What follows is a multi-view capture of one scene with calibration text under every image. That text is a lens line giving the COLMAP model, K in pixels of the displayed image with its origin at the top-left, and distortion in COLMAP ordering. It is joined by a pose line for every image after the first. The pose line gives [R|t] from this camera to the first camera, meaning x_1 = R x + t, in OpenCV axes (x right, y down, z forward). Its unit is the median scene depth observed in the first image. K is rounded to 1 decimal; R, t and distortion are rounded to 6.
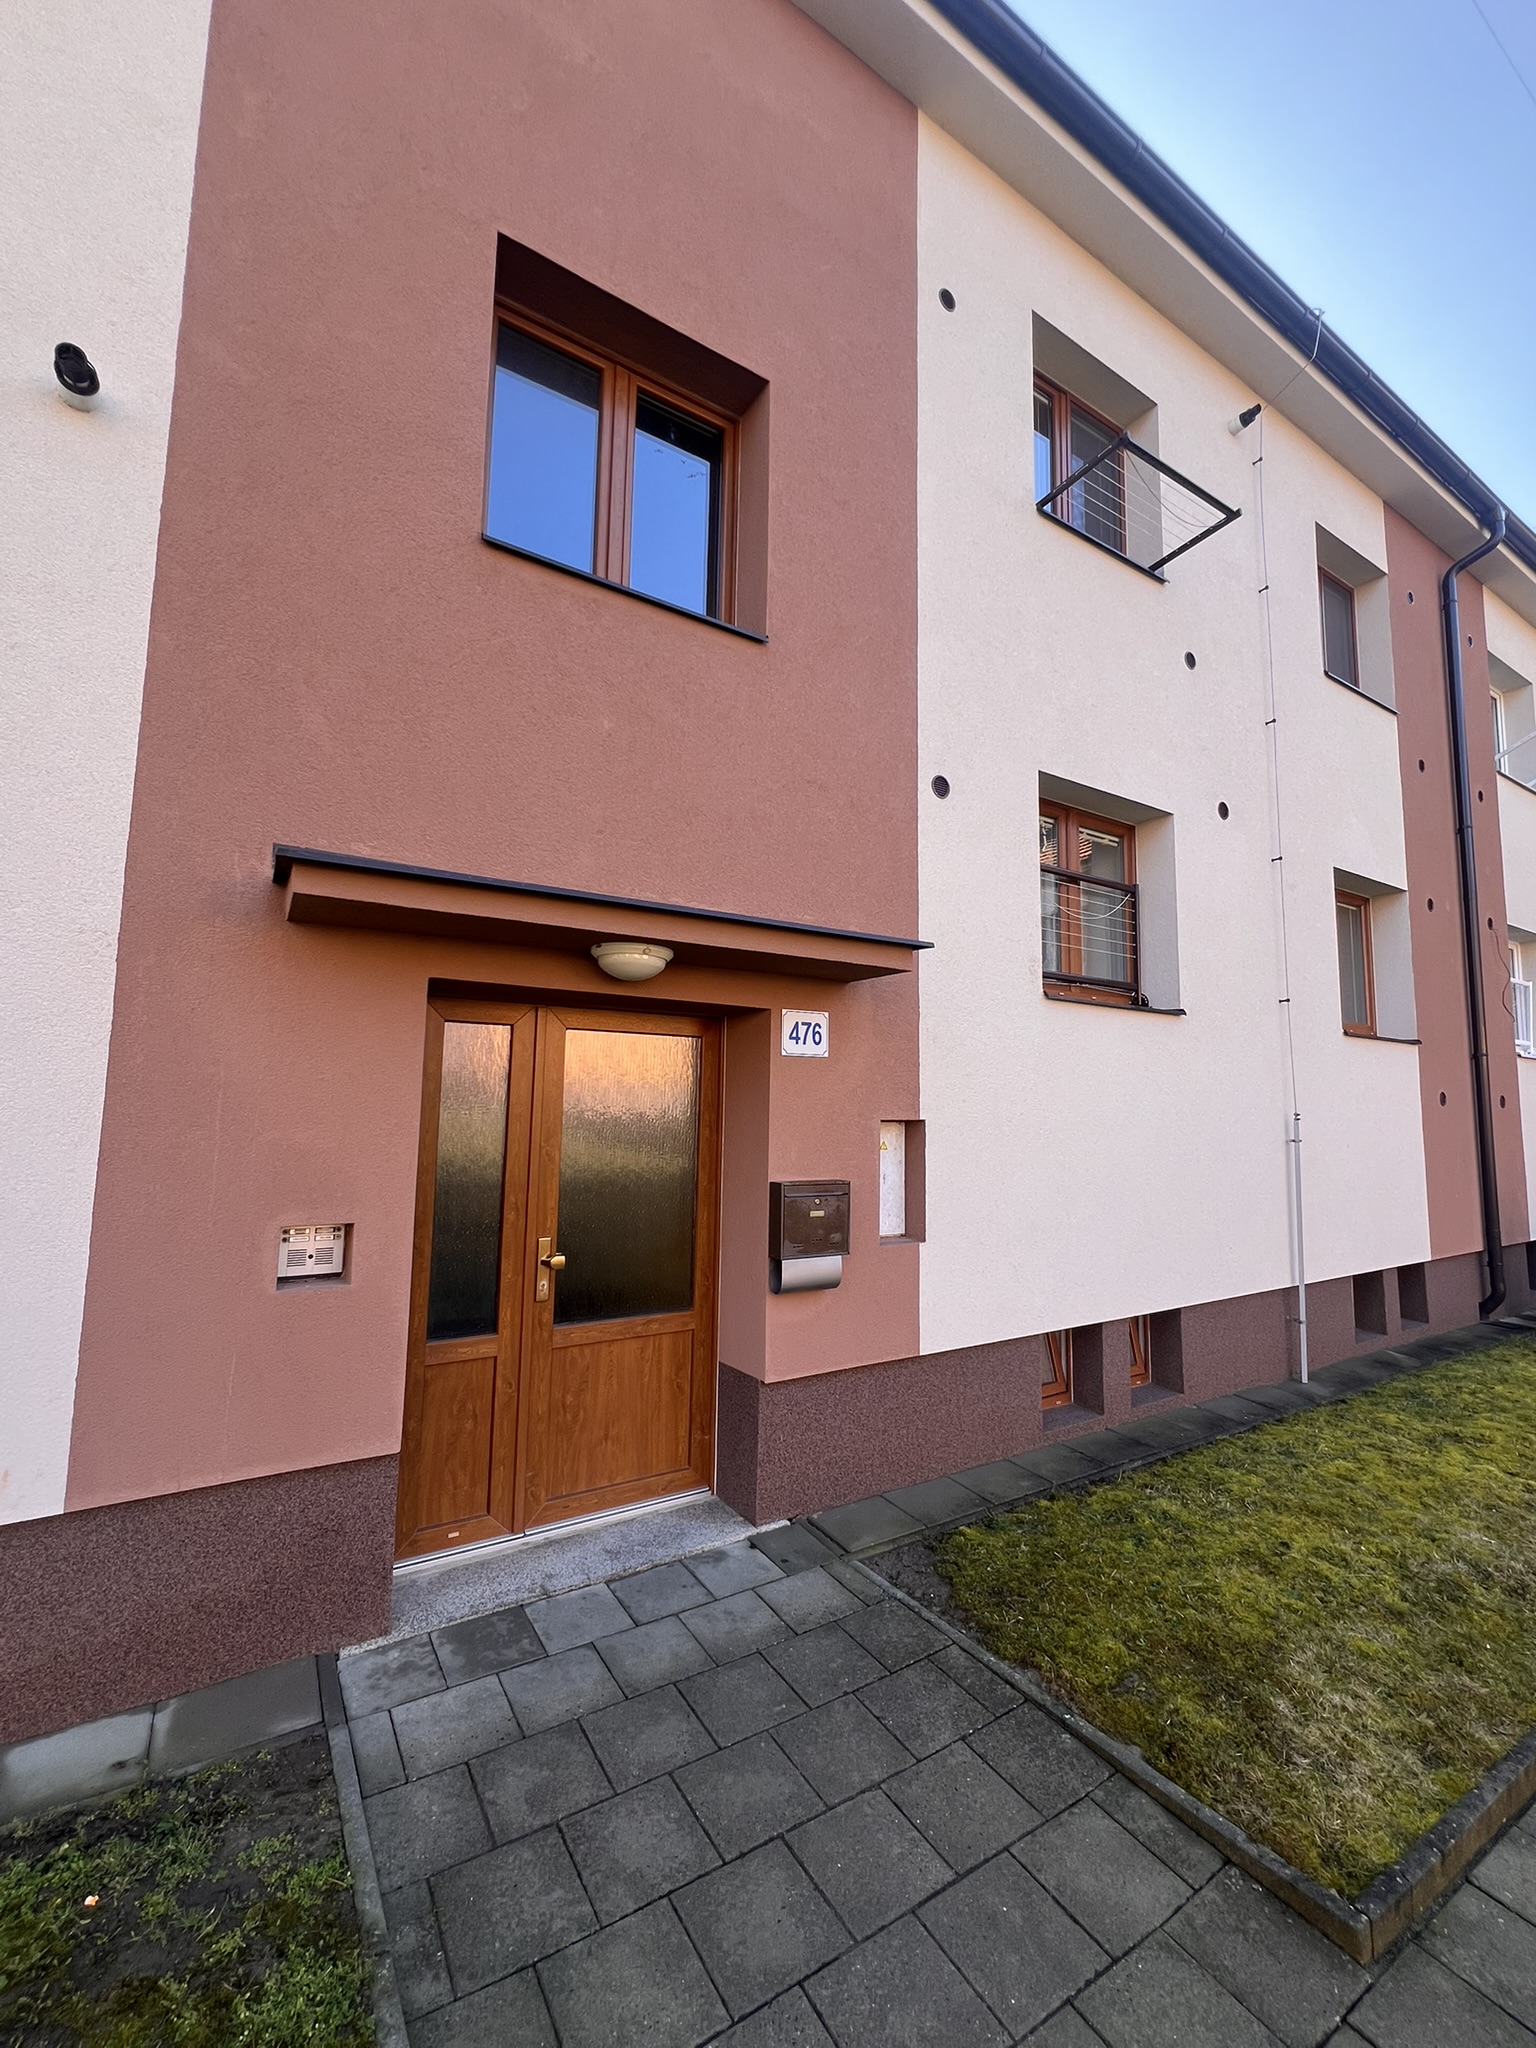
lens RADIAL K [[848.0, 0, 771.1], [0, 848.0, 1020.2], [0, 0, 1]] dist [-0.002332, 0.000639]
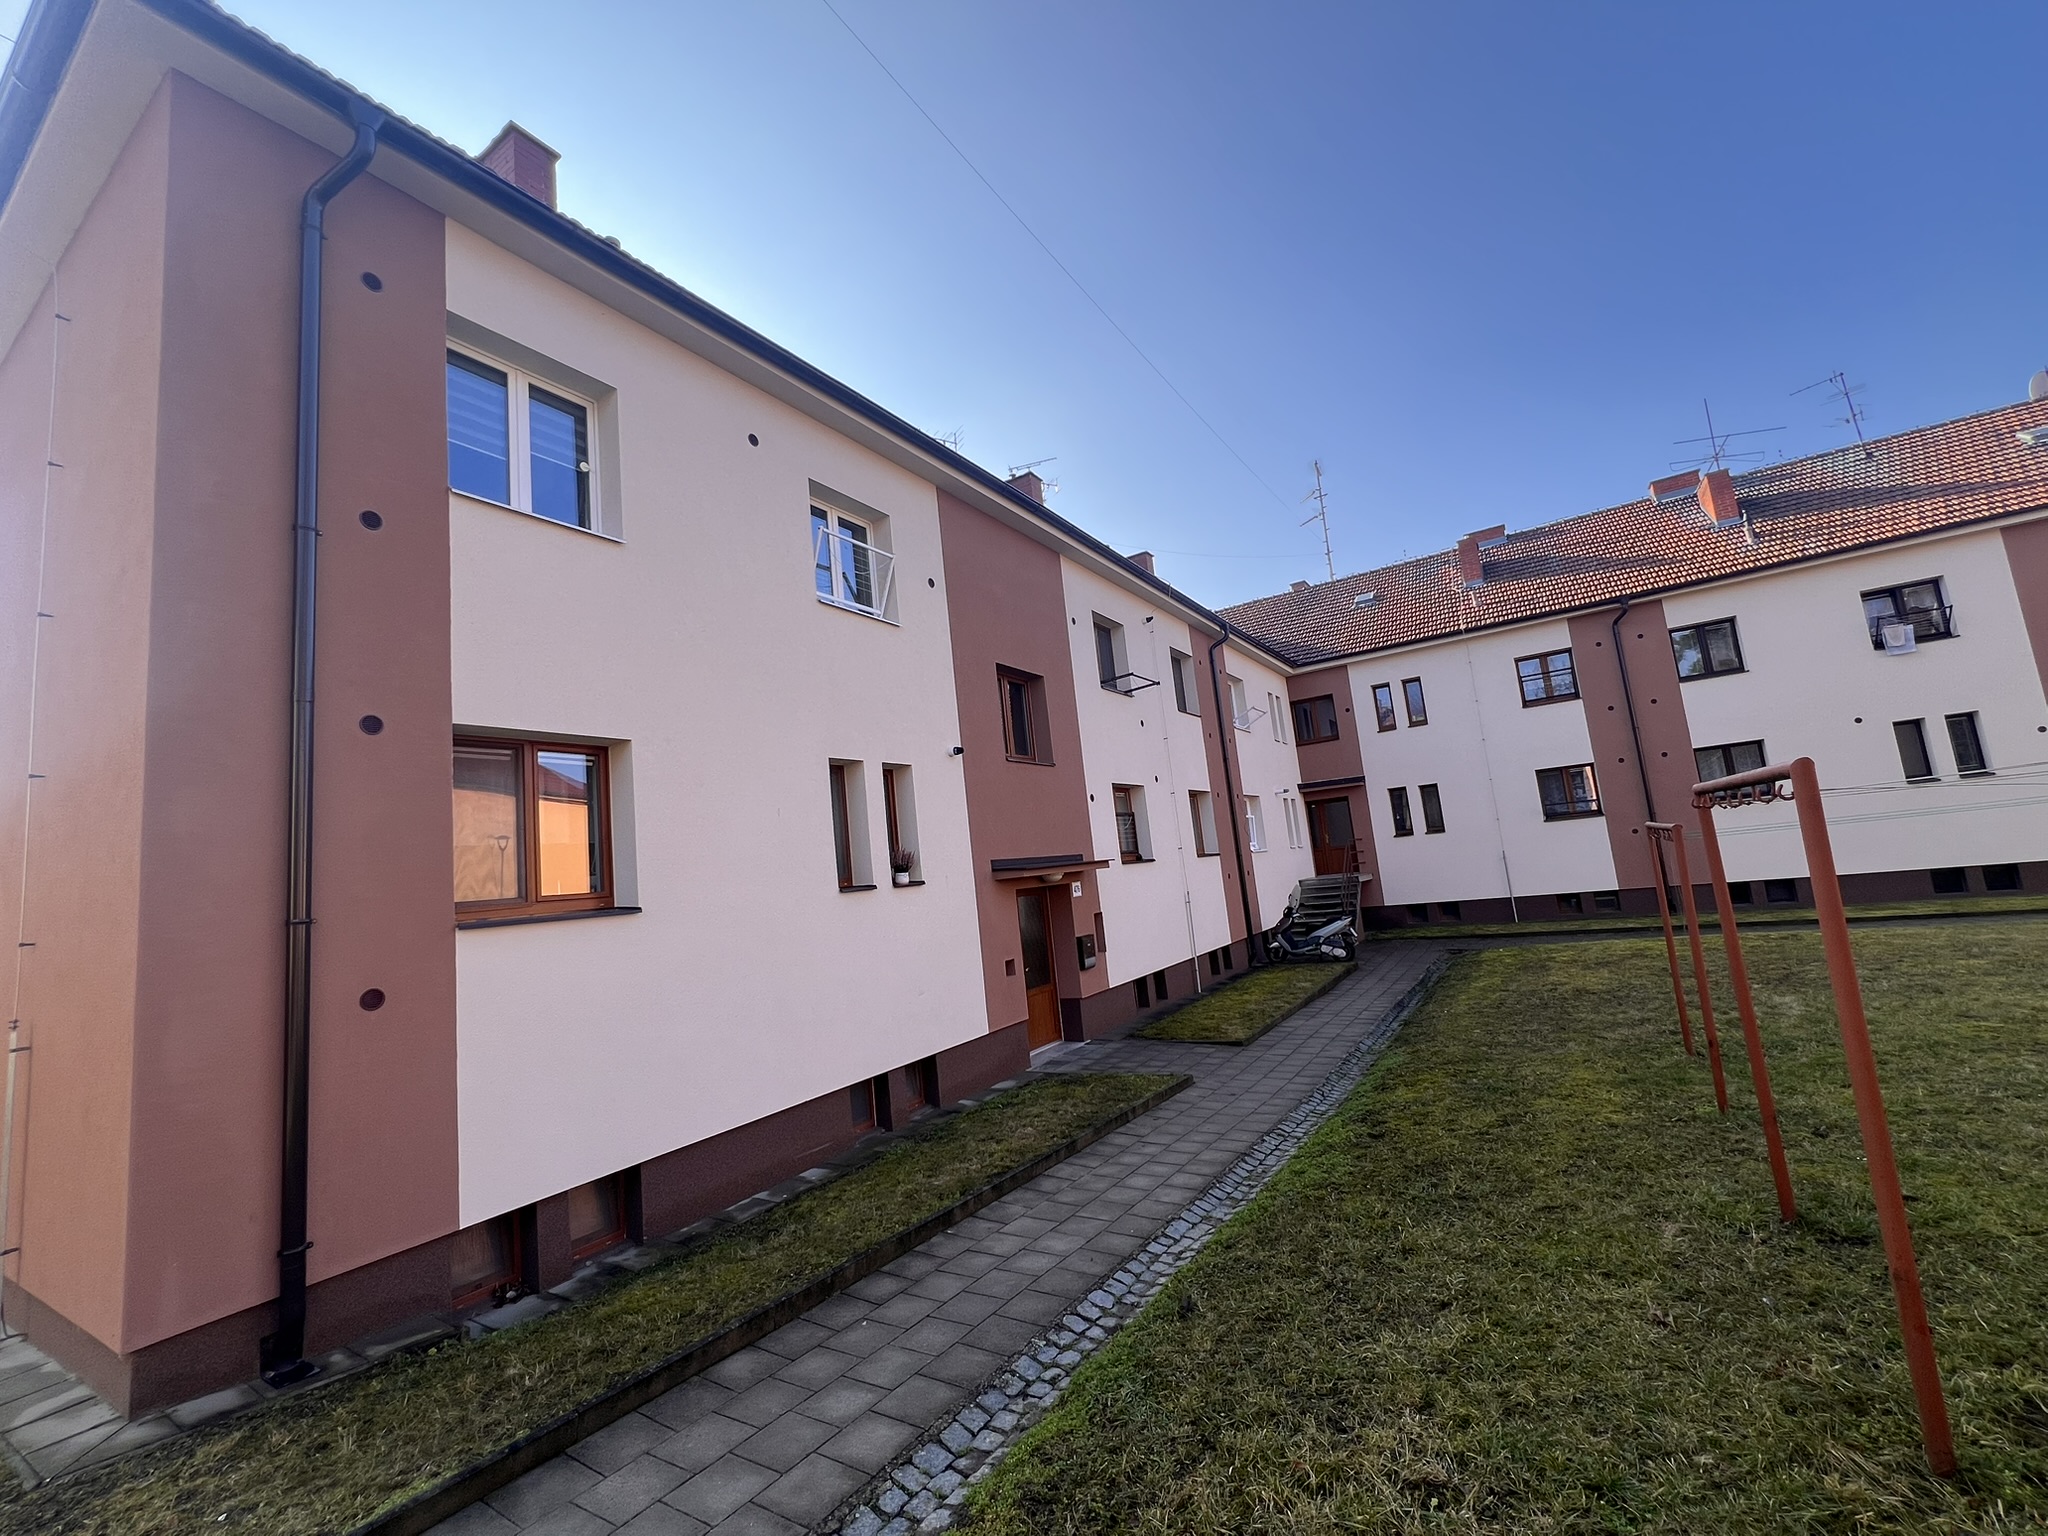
lens RADIAL K [[848.0, 0, 1019.3], [0, 848.0, 762.0], [0, 0, 1]] dist [-0.002332, 0.000639]
pose [[0.895642, -0.049322, 0.442032, -1.566482], [0.073650, 0.996559, -0.038034, -0.362398], [-0.438635, 0.066620, 0.896193, -1.821782]]
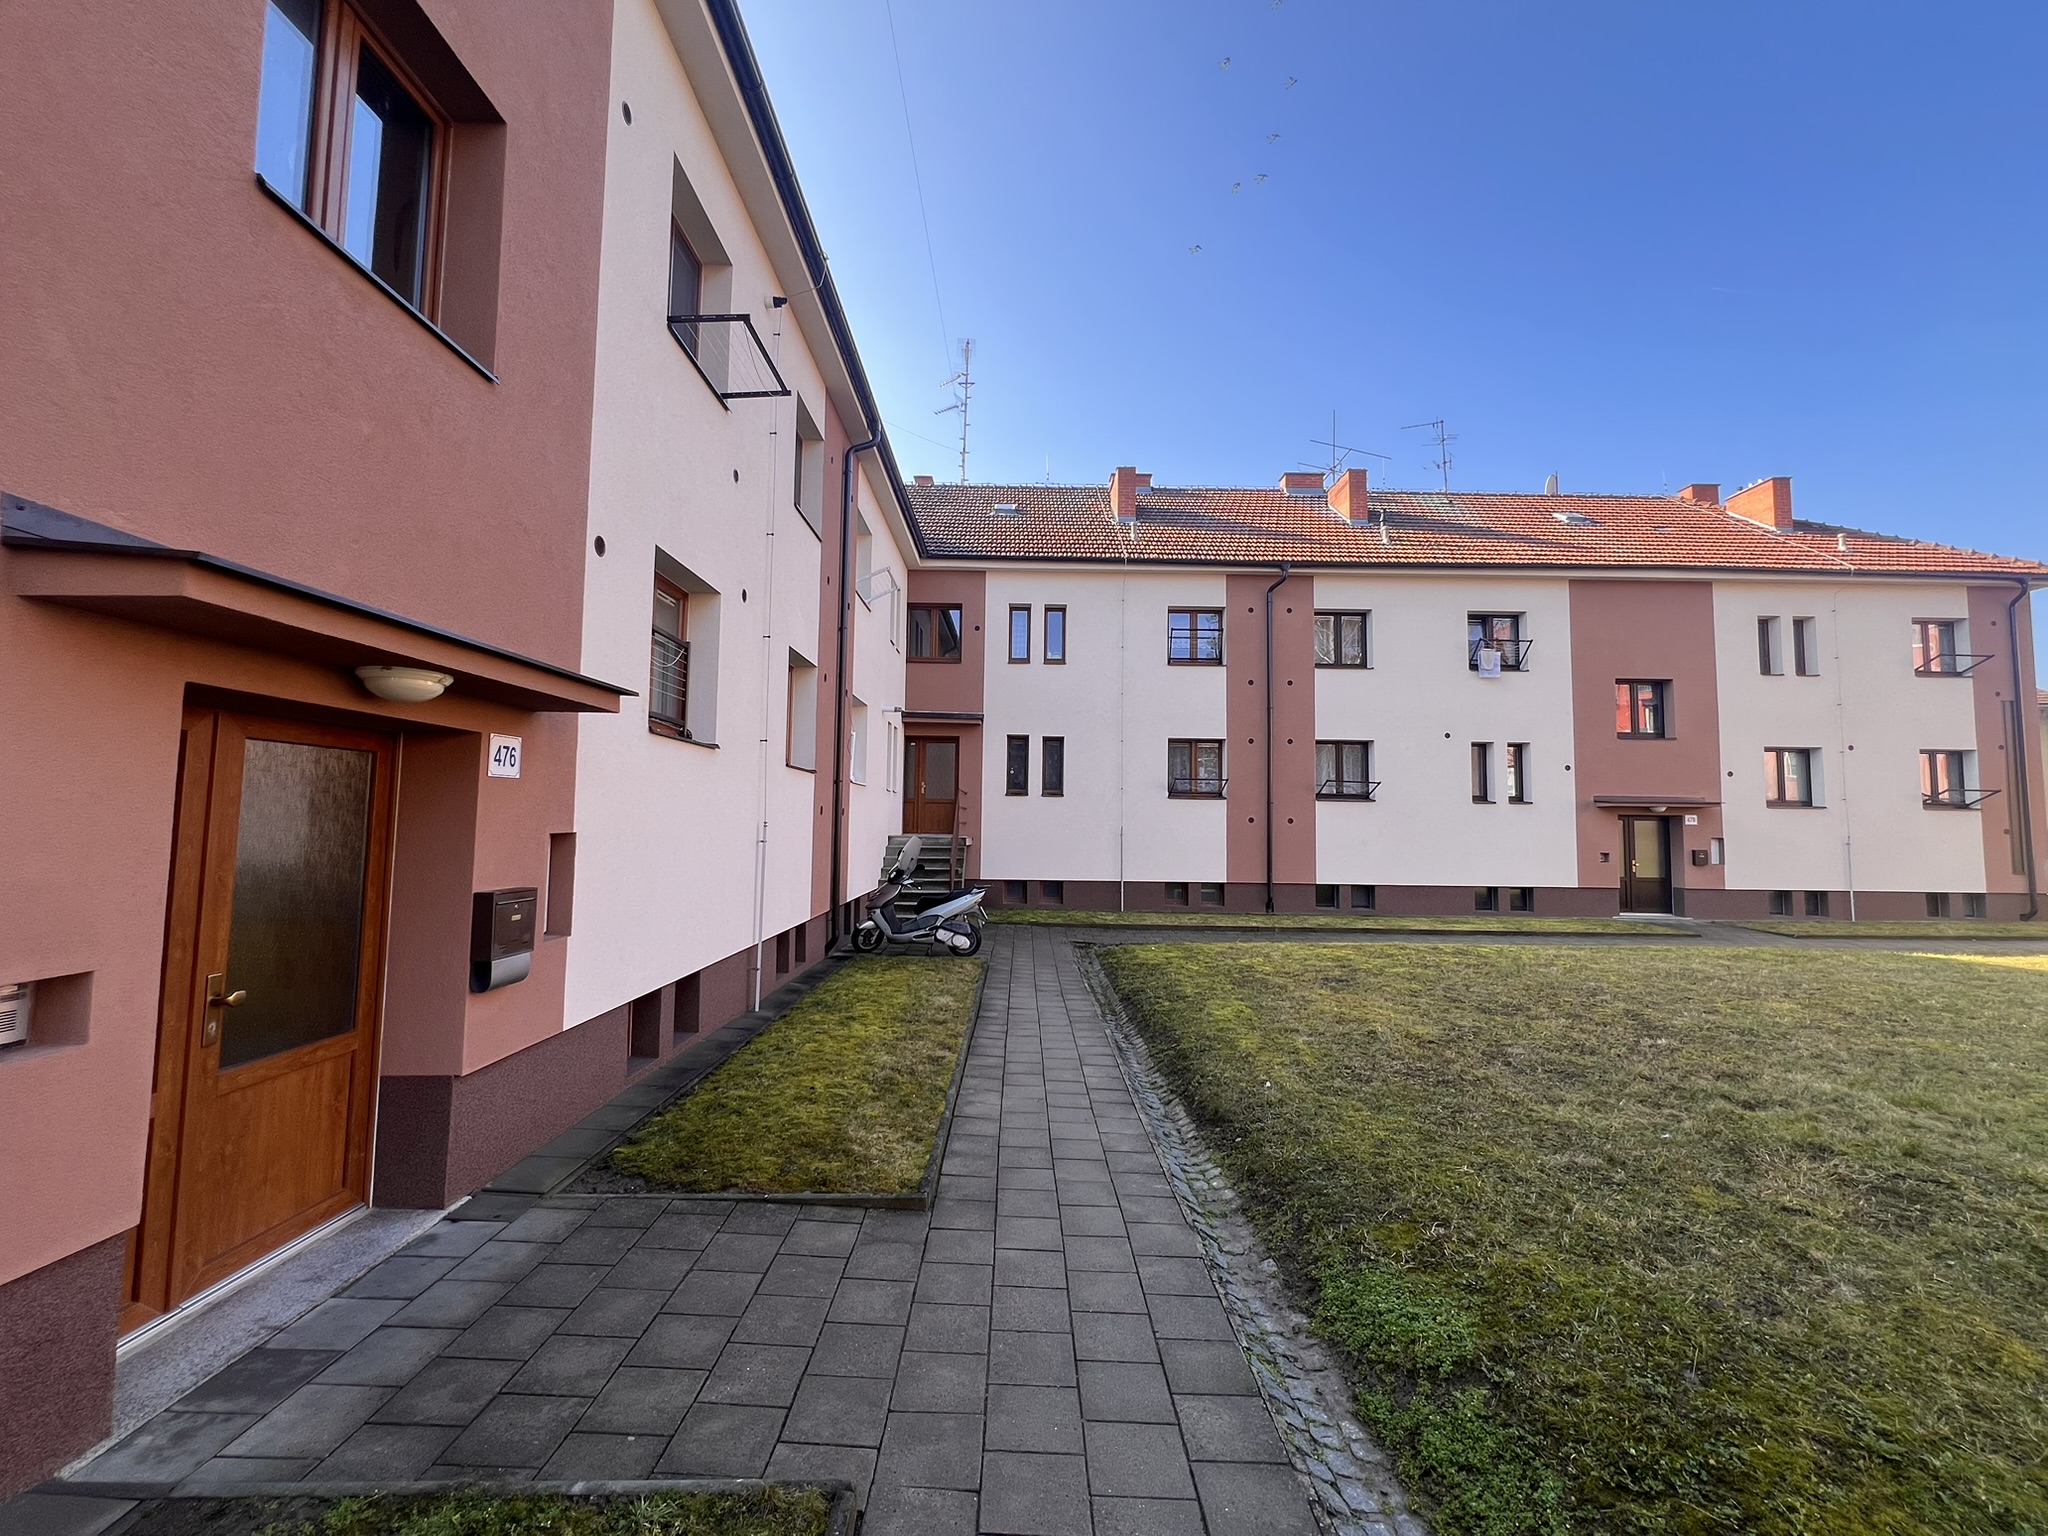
lens RADIAL K [[848.0, 0, 1019.3], [0, 848.0, 762.0], [0, 0, 1]] dist [-0.002332, 0.000639]
pose [[0.533739, 0.051769, 0.844063, -0.541217], [-0.091275, 0.995820, -0.003360, -0.034754], [-0.840709, -0.075249, 0.536233, -0.150387]]
